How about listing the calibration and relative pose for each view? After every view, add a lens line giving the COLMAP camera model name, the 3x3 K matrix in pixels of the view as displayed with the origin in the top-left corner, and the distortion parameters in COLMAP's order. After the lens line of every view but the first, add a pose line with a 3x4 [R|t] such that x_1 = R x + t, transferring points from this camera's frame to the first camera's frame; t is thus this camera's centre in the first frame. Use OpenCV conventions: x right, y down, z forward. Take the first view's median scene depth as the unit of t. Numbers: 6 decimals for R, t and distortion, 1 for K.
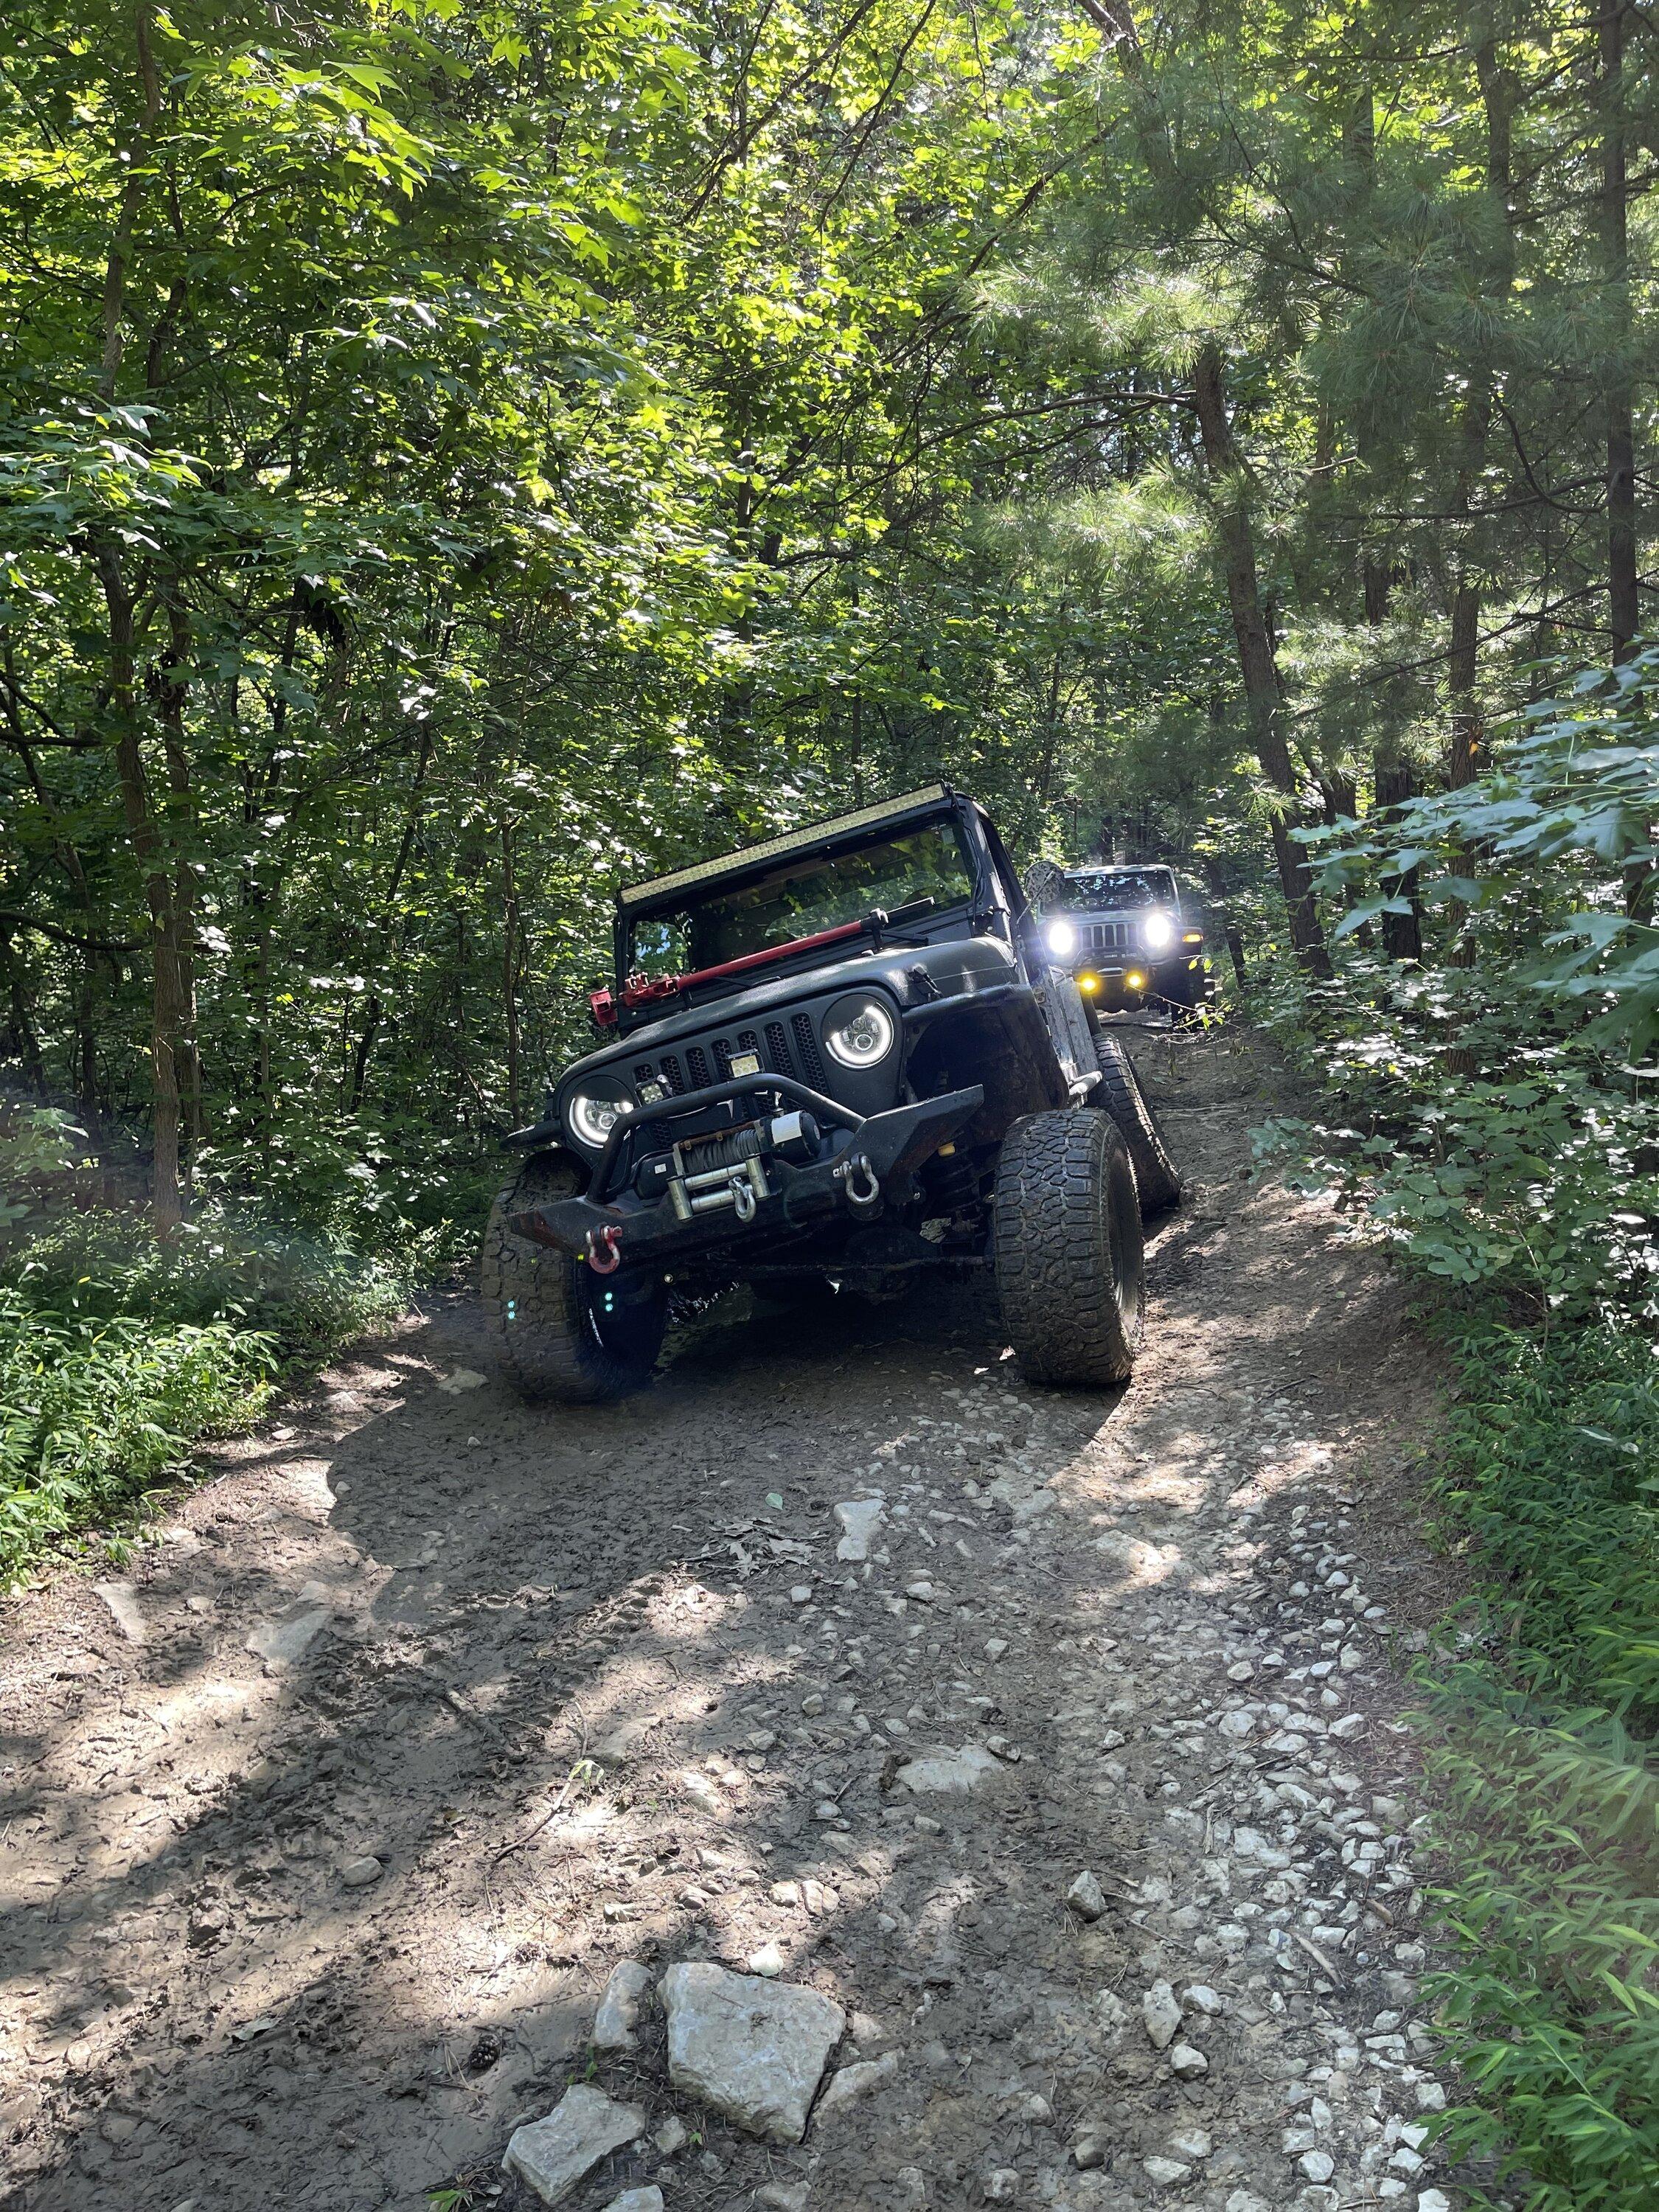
lens RADIAL K [[1748.3, 0, 830.6], [0, 1748.3, 1091.0], [0, 0, 1]] dist [0.087091, -0.085954]
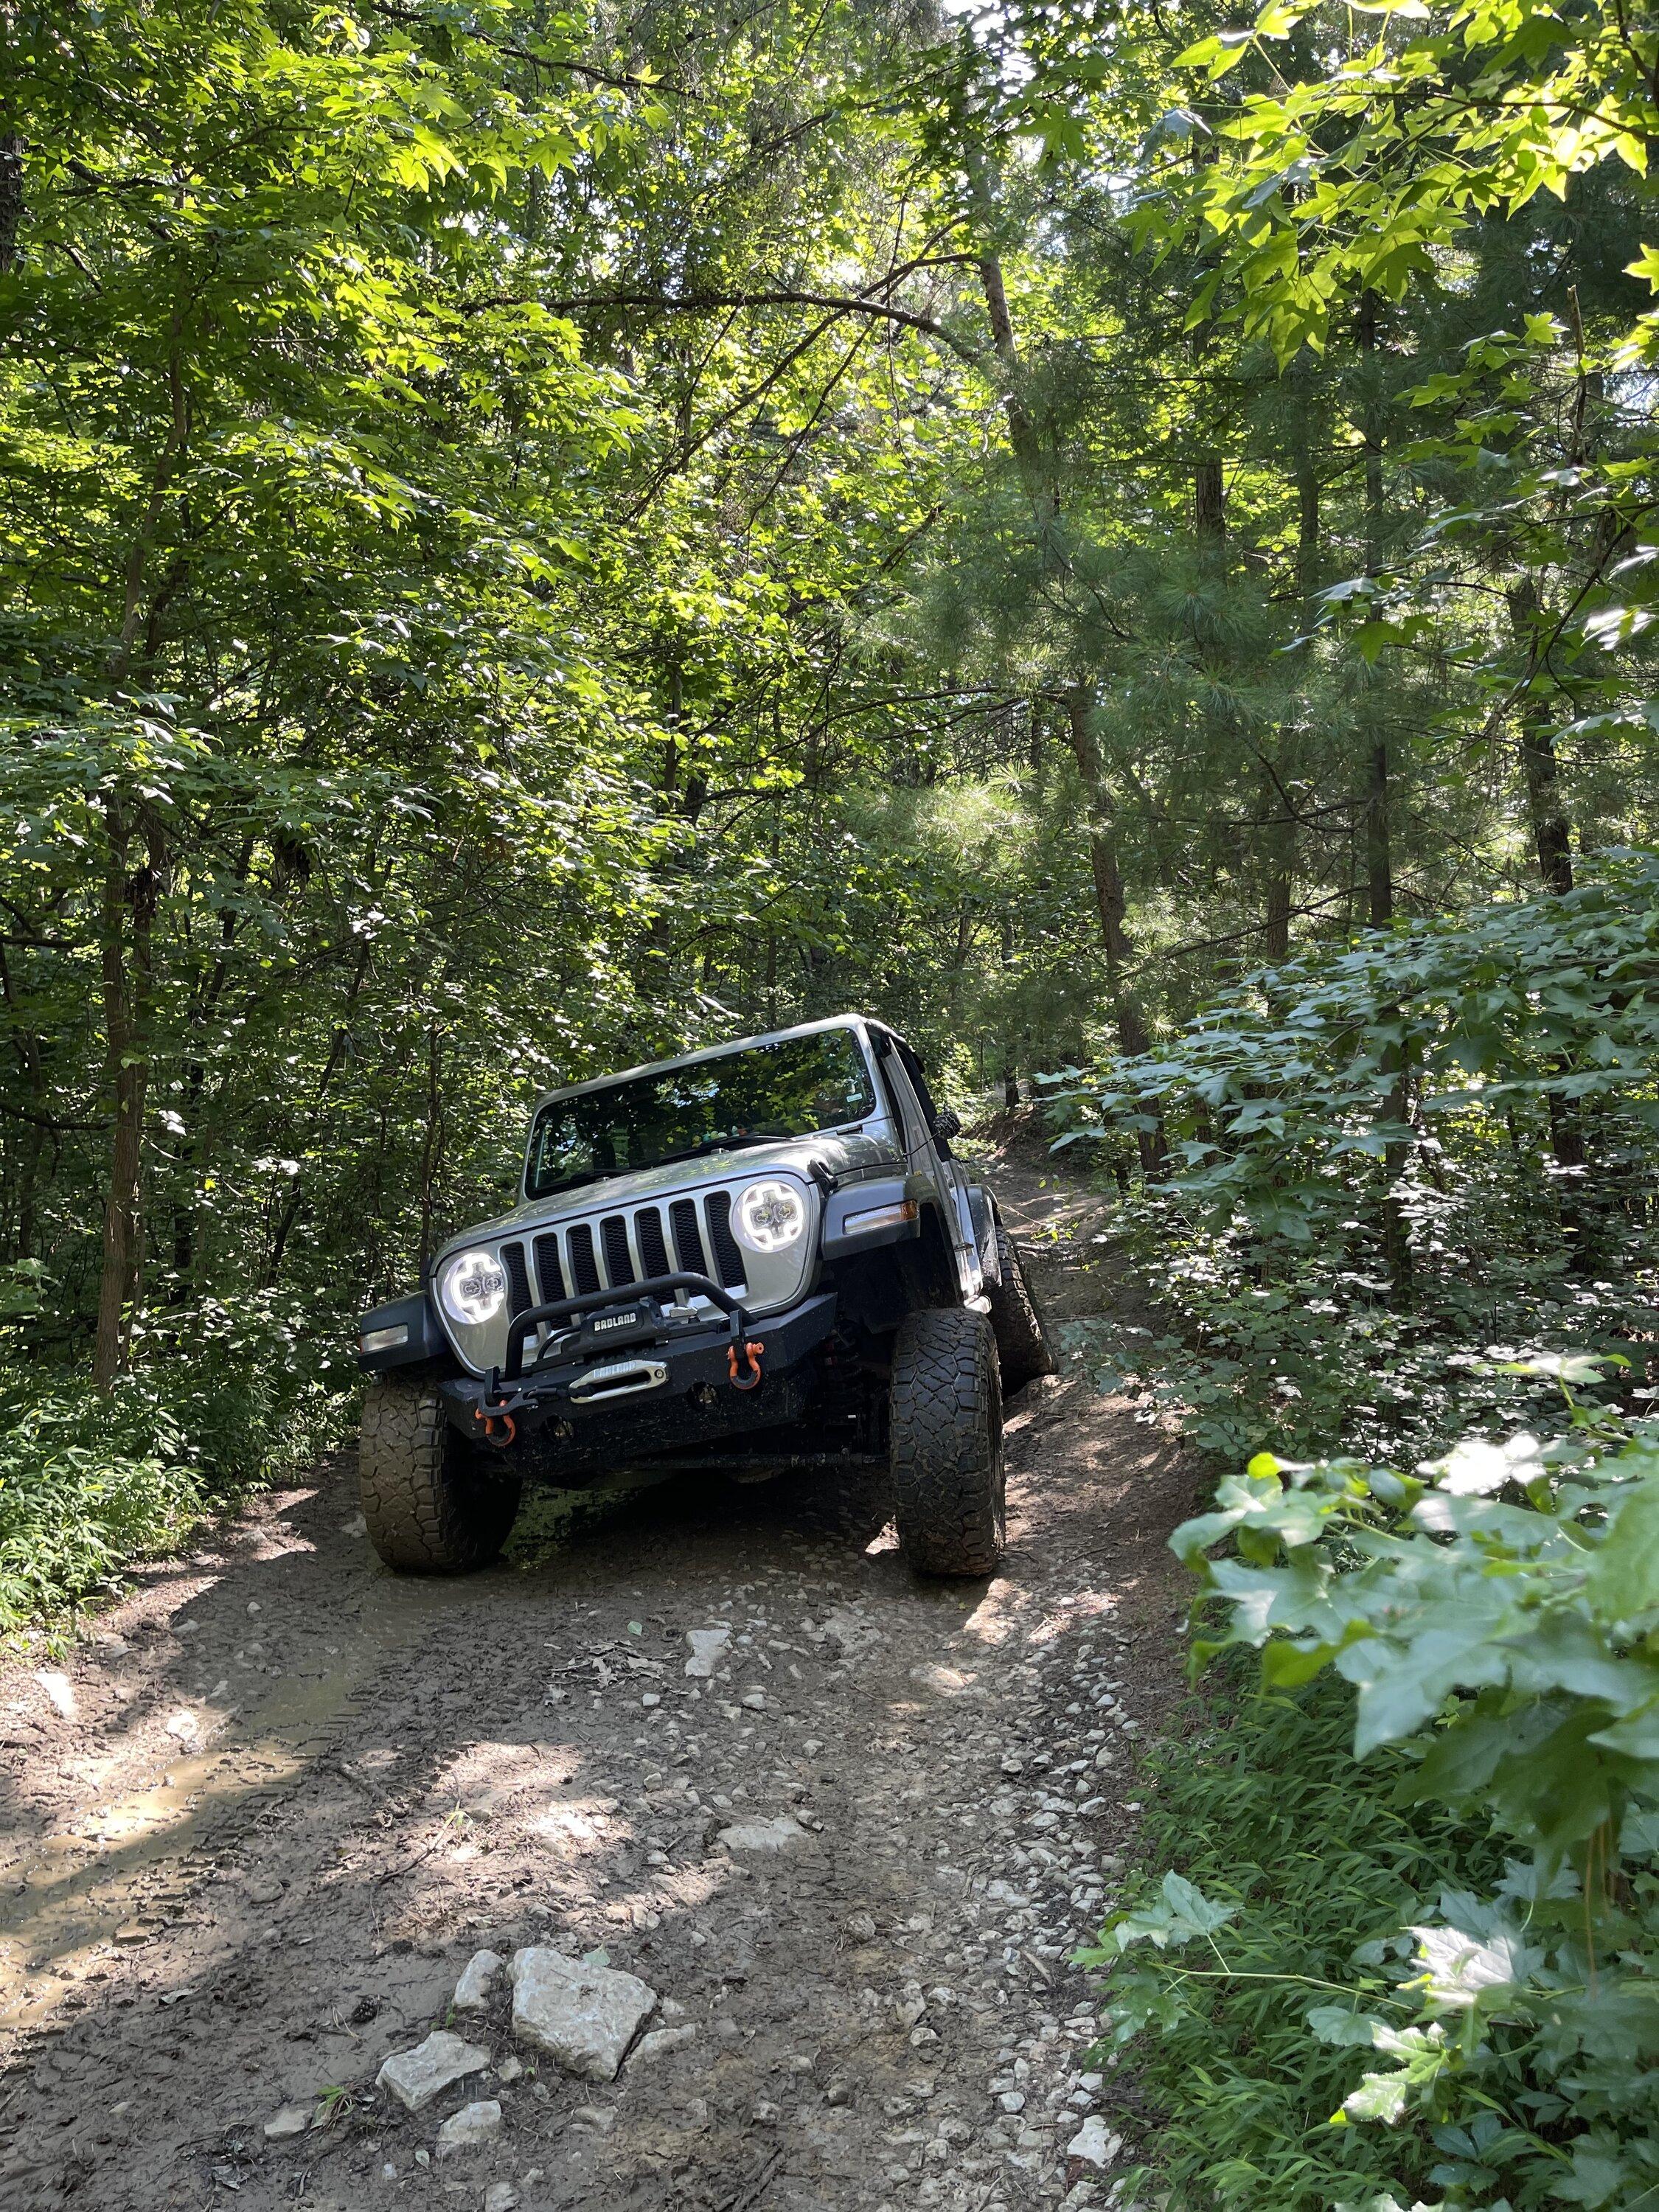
lens RADIAL K [[1748.3, 0, 830.6], [0, 1748.3, 1091.0], [0, 0, 1]] dist [0.087091, -0.085954]
pose [[0.997793, 0.046544, 0.047357, 0.031794], [-0.040398, 0.991541, -0.123346, 0.028372], [-0.052698, 0.121160, 0.991233, -0.248708]]
